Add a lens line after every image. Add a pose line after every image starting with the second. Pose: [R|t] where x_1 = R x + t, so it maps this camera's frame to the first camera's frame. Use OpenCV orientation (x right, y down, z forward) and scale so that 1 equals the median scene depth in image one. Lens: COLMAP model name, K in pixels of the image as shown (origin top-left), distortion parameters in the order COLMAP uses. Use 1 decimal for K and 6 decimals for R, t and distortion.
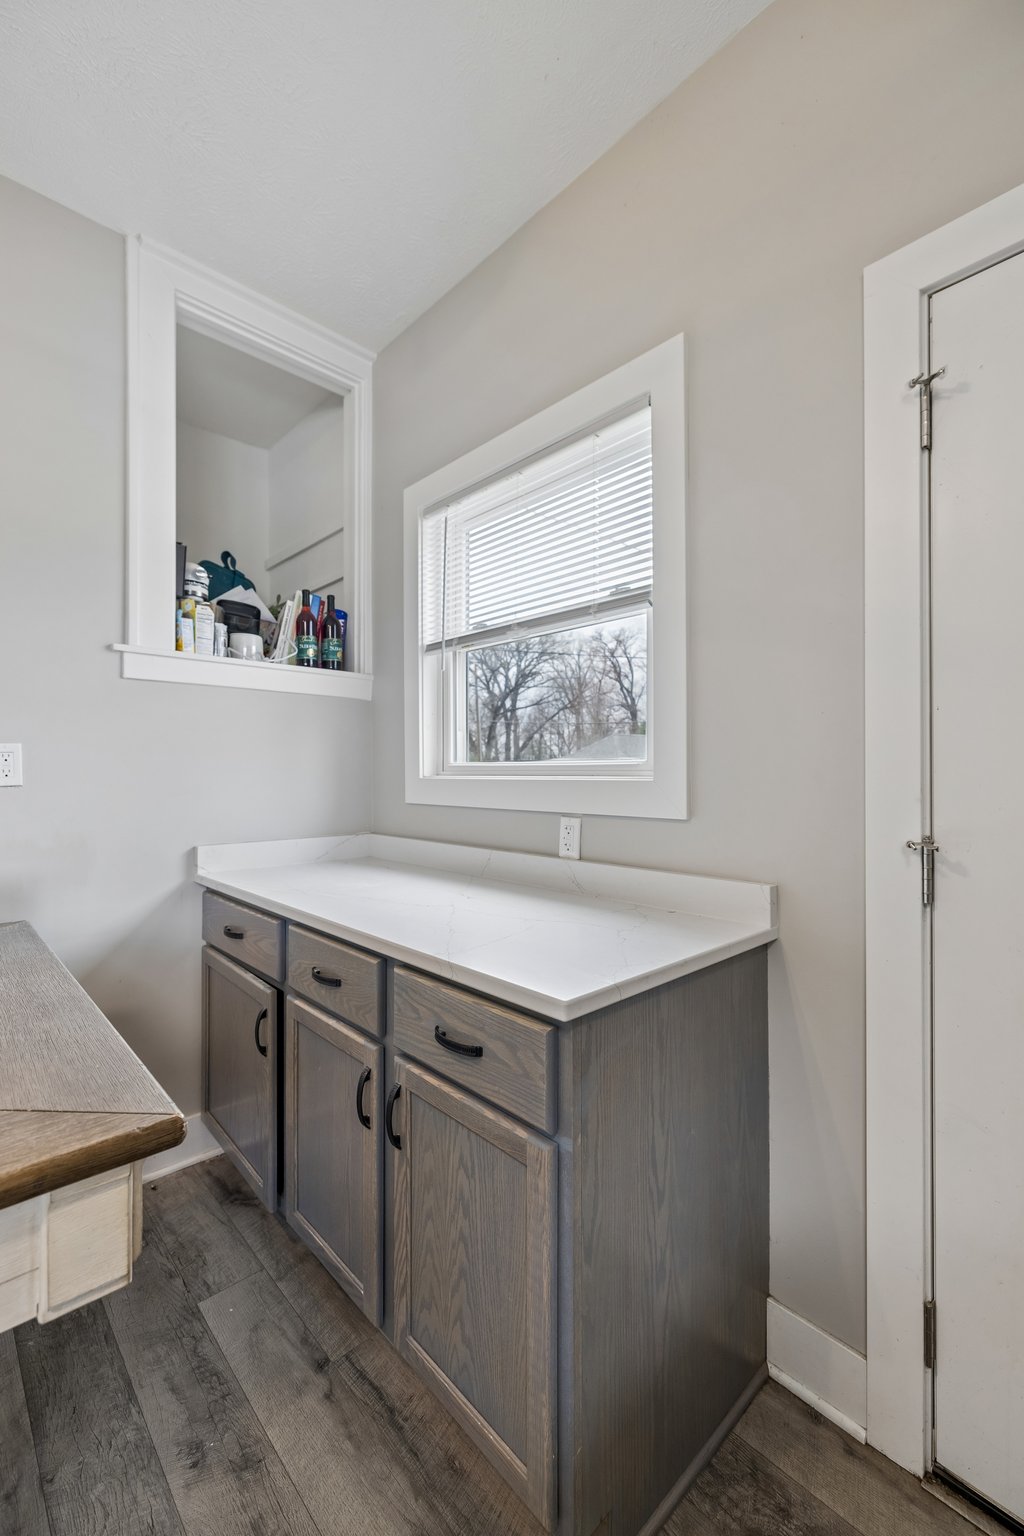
lens RADIAL K [[646.4, 0, 513.0], [0, 646.4, 770.6], [0, 0, 1]] dist [0.003227, 0.000198]
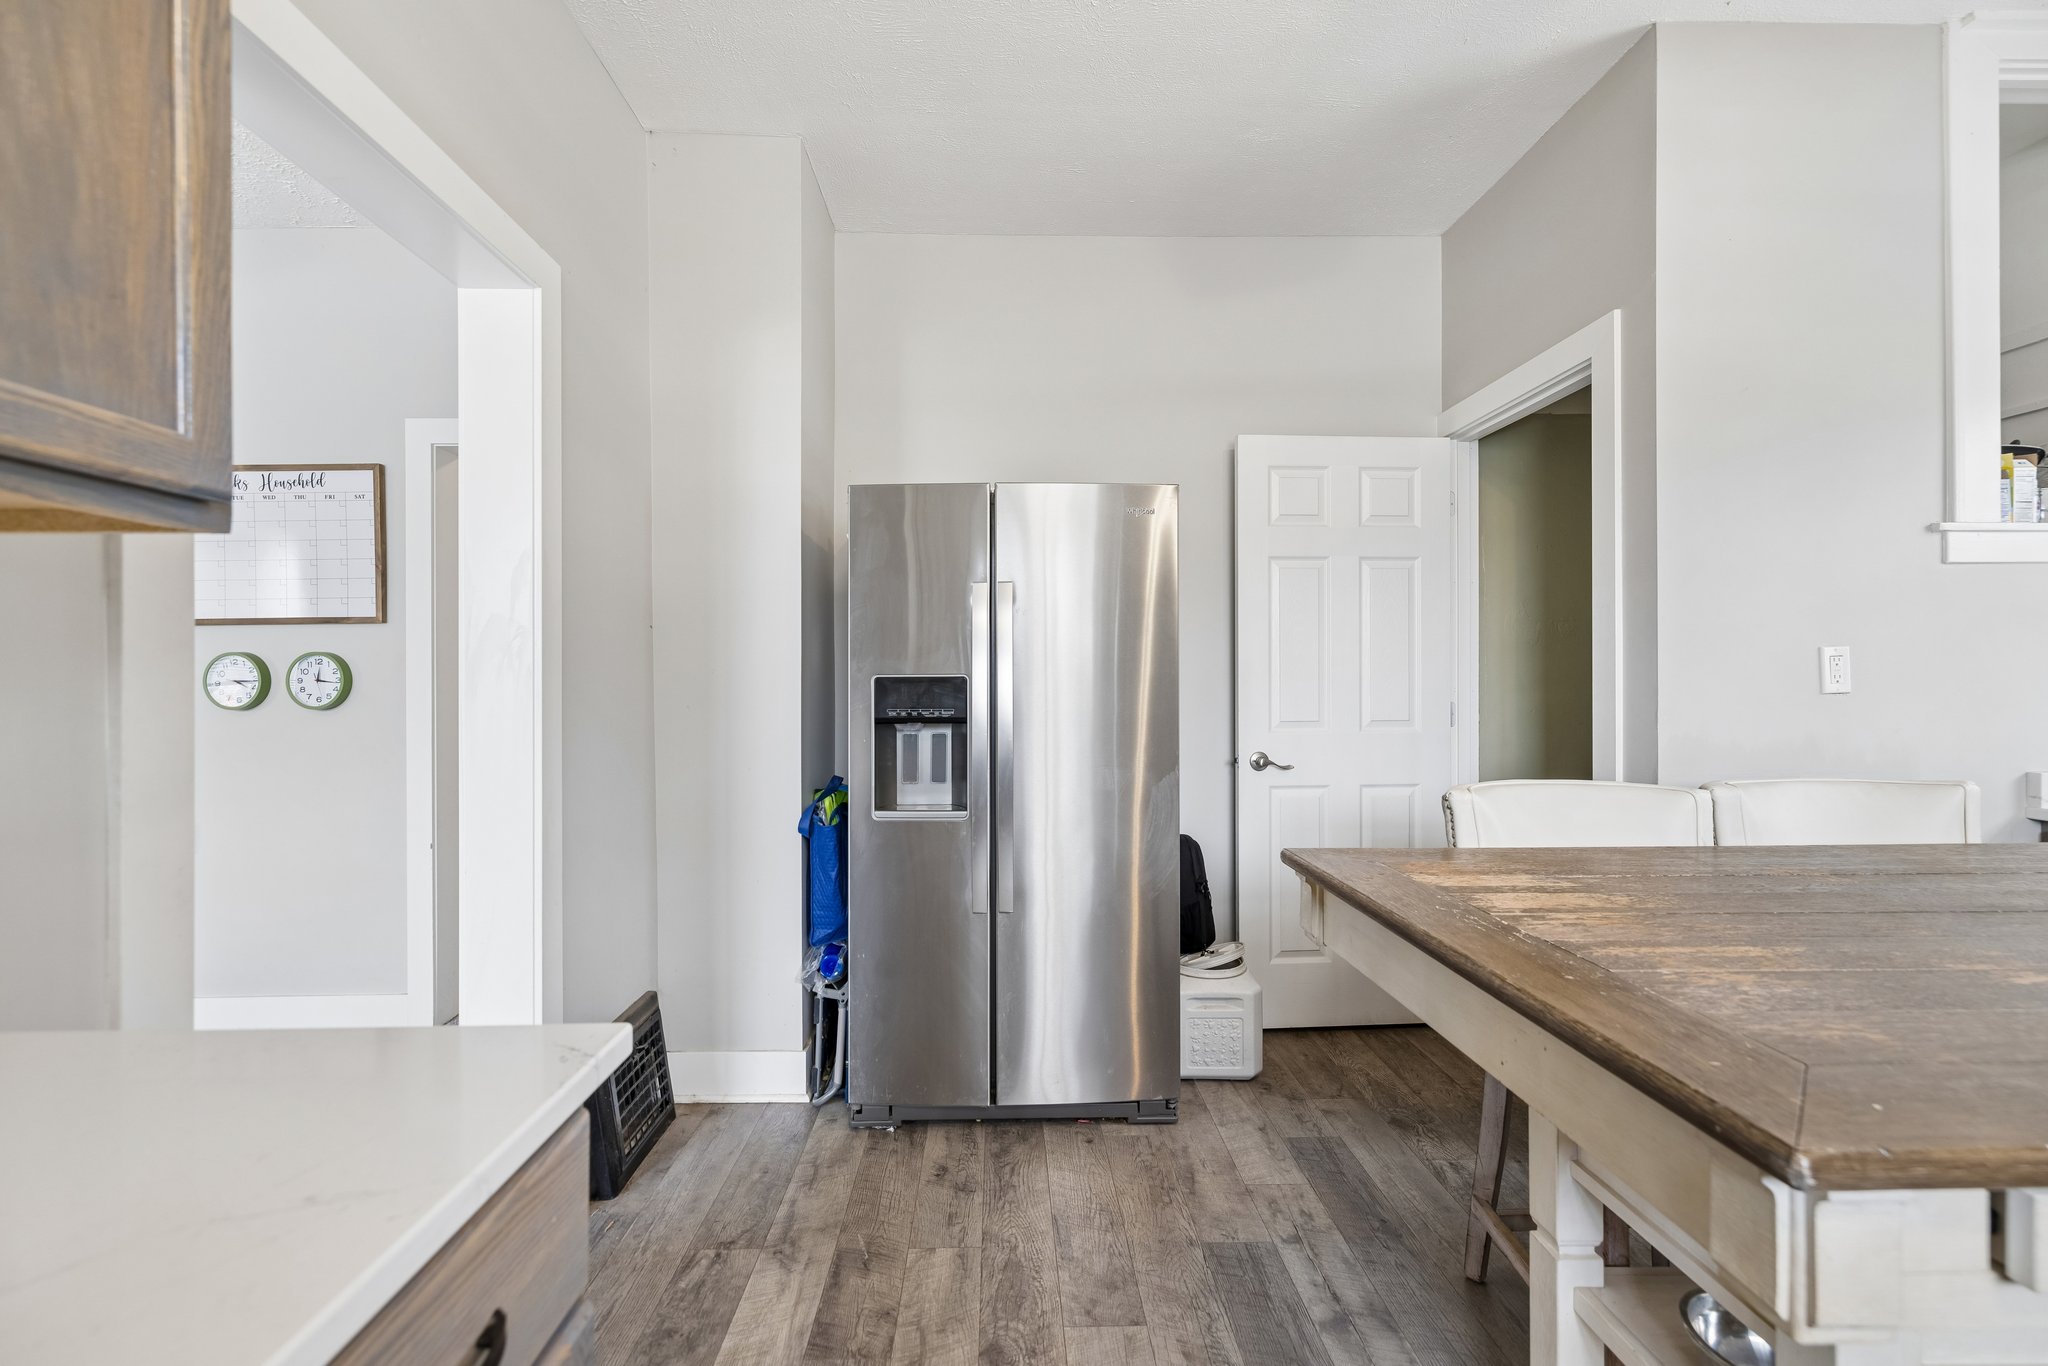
lens RADIAL K [[861.9, 0, 1014.0], [0, 861.9, 680.6], [0, 0, 1]] dist [0.003227, 0.000198]
pose [[0.736930, 0.001602, -0.675967, -0.725818], [0.005536, 0.999949, 0.008406, -0.008578], [0.675946, -0.009936, 0.736884, -0.615993]]
